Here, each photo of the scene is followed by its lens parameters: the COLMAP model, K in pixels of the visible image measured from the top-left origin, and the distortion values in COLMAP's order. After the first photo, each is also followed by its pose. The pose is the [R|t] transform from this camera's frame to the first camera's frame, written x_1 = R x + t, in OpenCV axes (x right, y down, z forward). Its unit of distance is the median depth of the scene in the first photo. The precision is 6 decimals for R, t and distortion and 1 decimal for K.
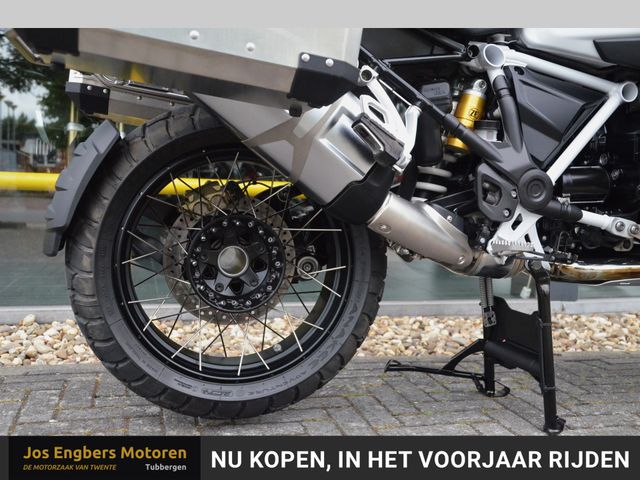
lens RADIAL K [[733.5, 0, 318.7], [0, 733.5, 239.3], [0, 0, 1]] dist [0.032196, 0.000000]
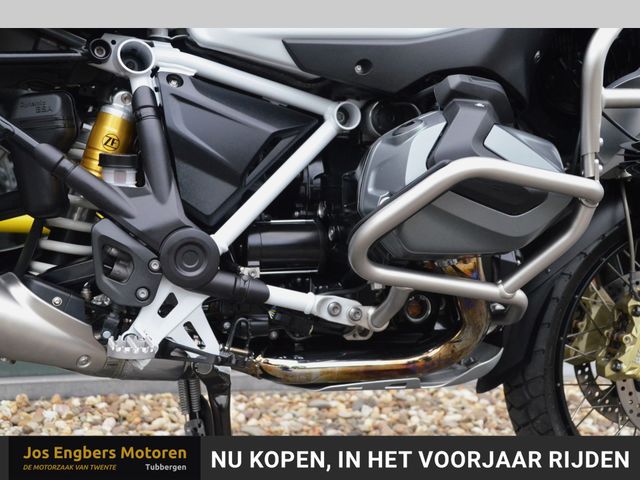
lens RADIAL K [[877.4, 0, 322.7], [0, 877.4, 236.2], [0, 0, 1]] dist [0.109626, 0.000000]
pose [[0.997482, 0.011910, 0.069911, 0.347293], [-0.010424, 0.999713, -0.021580, -0.069305], [-0.070148, 0.020797, 0.997320, 0.183331]]
